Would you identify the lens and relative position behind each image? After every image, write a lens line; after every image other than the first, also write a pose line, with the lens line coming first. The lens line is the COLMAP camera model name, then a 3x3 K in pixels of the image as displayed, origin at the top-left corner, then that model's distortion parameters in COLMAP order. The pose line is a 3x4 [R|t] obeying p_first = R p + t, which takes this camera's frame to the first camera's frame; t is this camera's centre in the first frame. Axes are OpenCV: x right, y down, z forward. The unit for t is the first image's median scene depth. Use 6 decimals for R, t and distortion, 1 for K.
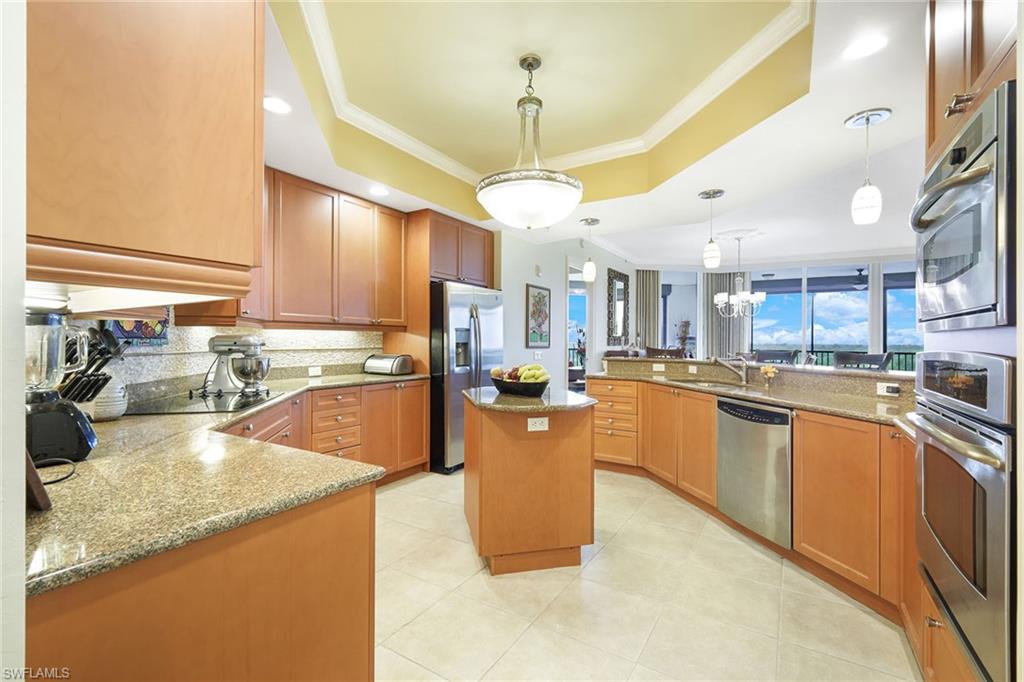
lens RADIAL K [[447.6, 0, 510.8], [0, 447.6, 340.2], [0, 0, 1]] dist [0.004227, 0.000660]
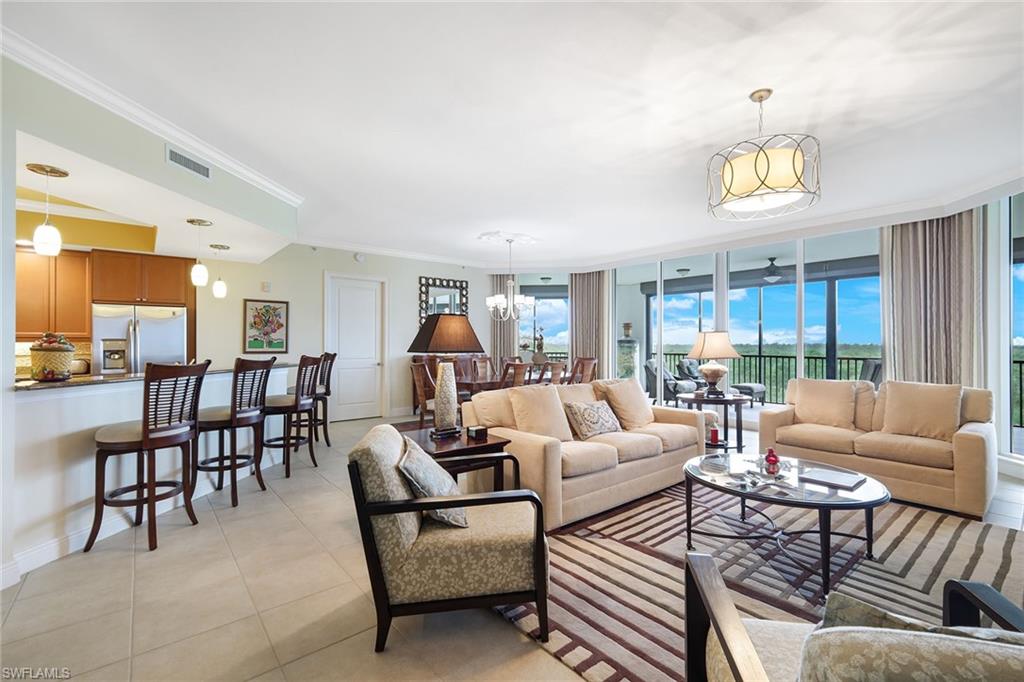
lens RADIAL K [[447.6, 0, 511.5], [0, 447.6, 341.3], [0, 0, 1]] dist [0.004227, 0.000660]
pose [[0.946154, -0.005032, -0.323678, 0.827133], [0.004454, 0.999987, -0.002527, -0.006191], [0.323686, 0.000949, 0.946164, 0.081528]]
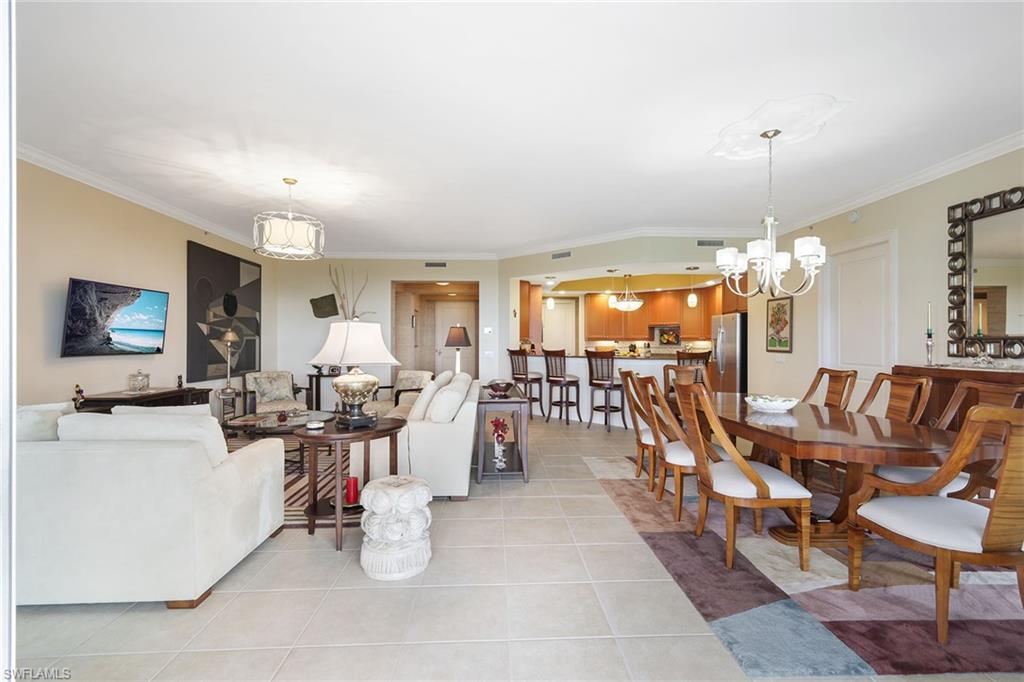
lens RADIAL K [[457.1, 0, 510.0], [0, 457.1, 338.5], [0, 0, 1]] dist [-0.014638, 0.001807]
pose [[-0.826255, -0.010718, -0.563195, 1.014905], [-0.004739, 0.999916, -0.012076, -0.000058], [0.563277, -0.007309, -0.826236, 1.245601]]
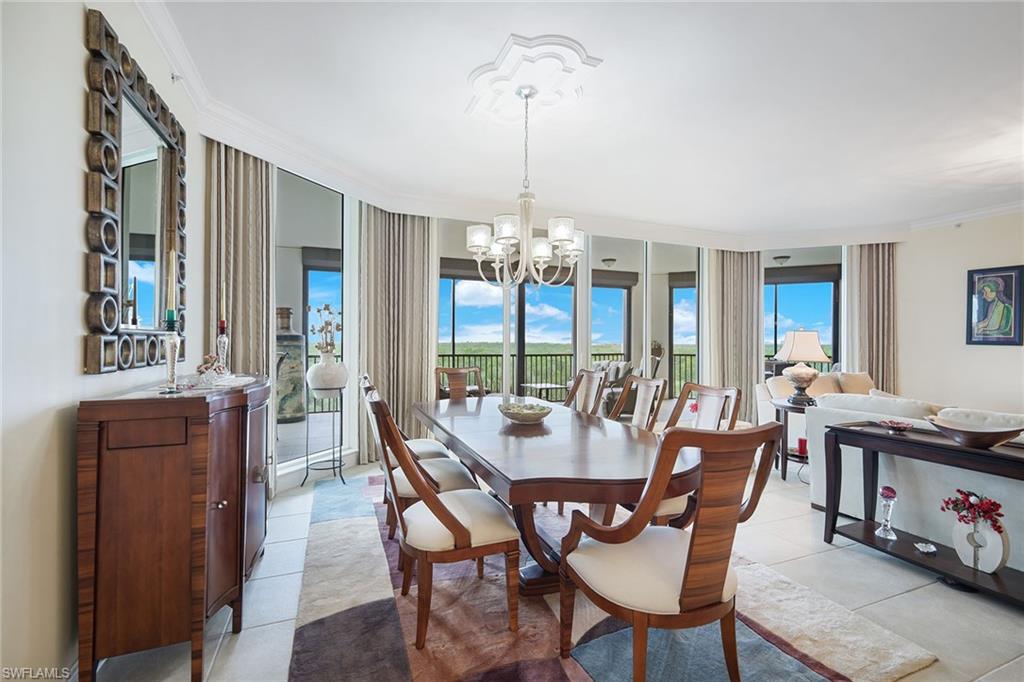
lens RADIAL K [[447.6, 0, 517.0], [0, 447.6, 339.0], [0, 0, 1]] dist [0.004227, 0.000660]
pose [[0.574907, 0.000044, 0.818218, 0.180882], [-0.002816, 0.999994, 0.001925, -0.008976], [-0.818214, -0.003410, 0.574904, 0.776949]]
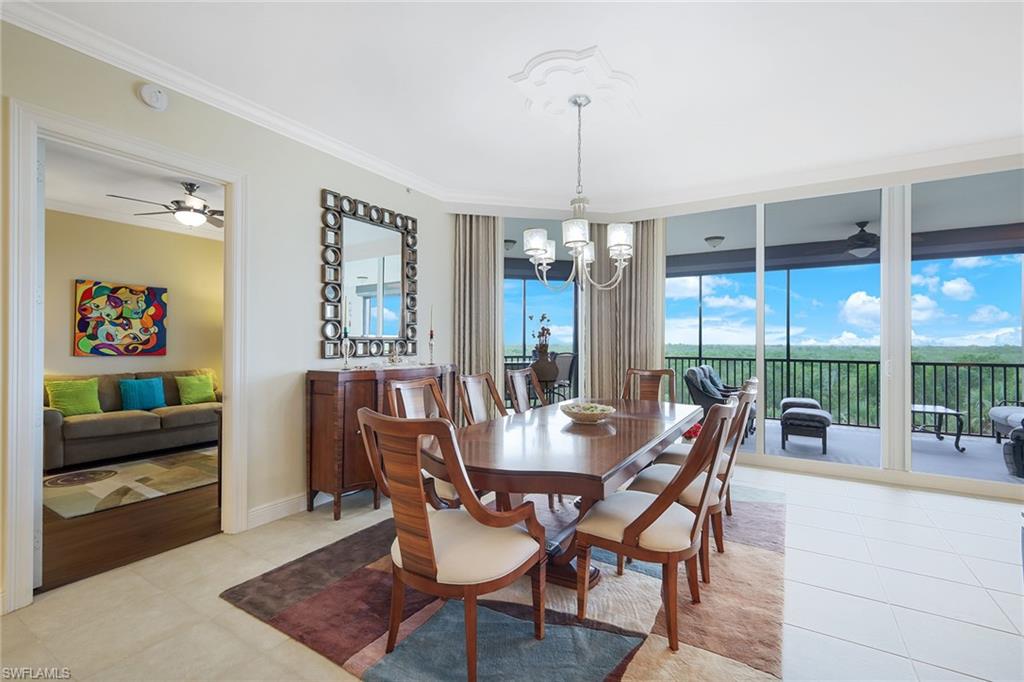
lens RADIAL K [[447.6, 0, 511.3], [0, 447.6, 340.1], [0, 0, 1]] dist [0.004227, 0.000660]
pose [[0.999979, -0.001081, 0.006445, 0.443179], [0.001121, 0.999981, -0.006076, -0.002520], [-0.006439, 0.006083, 0.999961, 0.585387]]
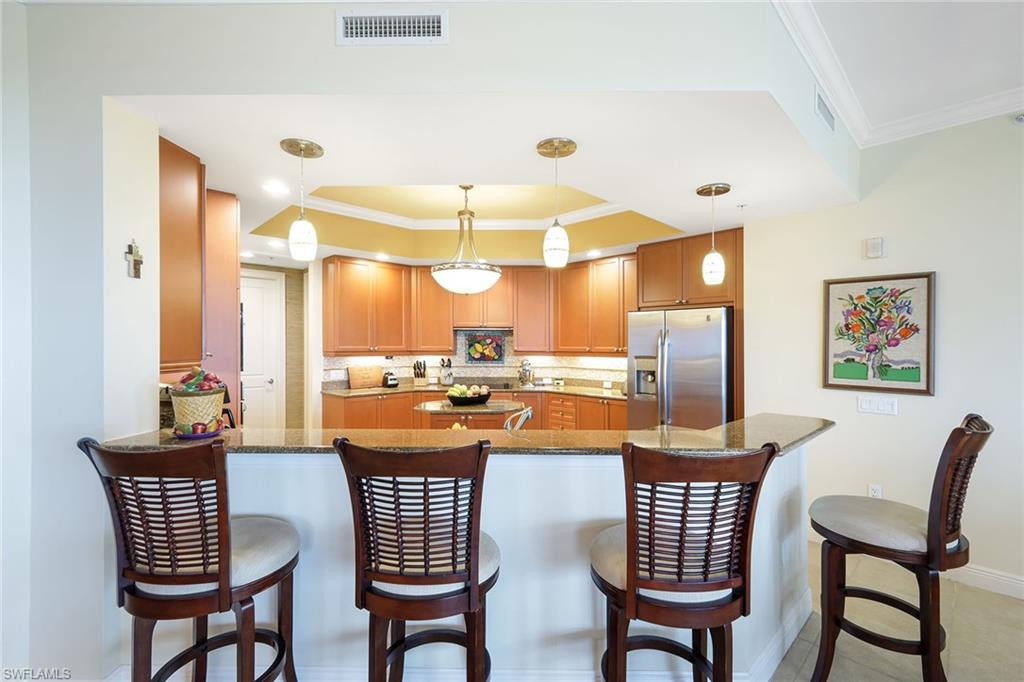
lens RADIAL K [[447.6, 0, 517.0], [0, 447.6, 343.5], [0, 0, 1]] dist [0.004227, 0.000660]
pose [[-0.233233, -0.006619, -0.972398, 0.545766], [-0.000241, 0.999977, -0.006749, -0.028508], [0.972421, -0.001339, -0.233229, 0.560720]]
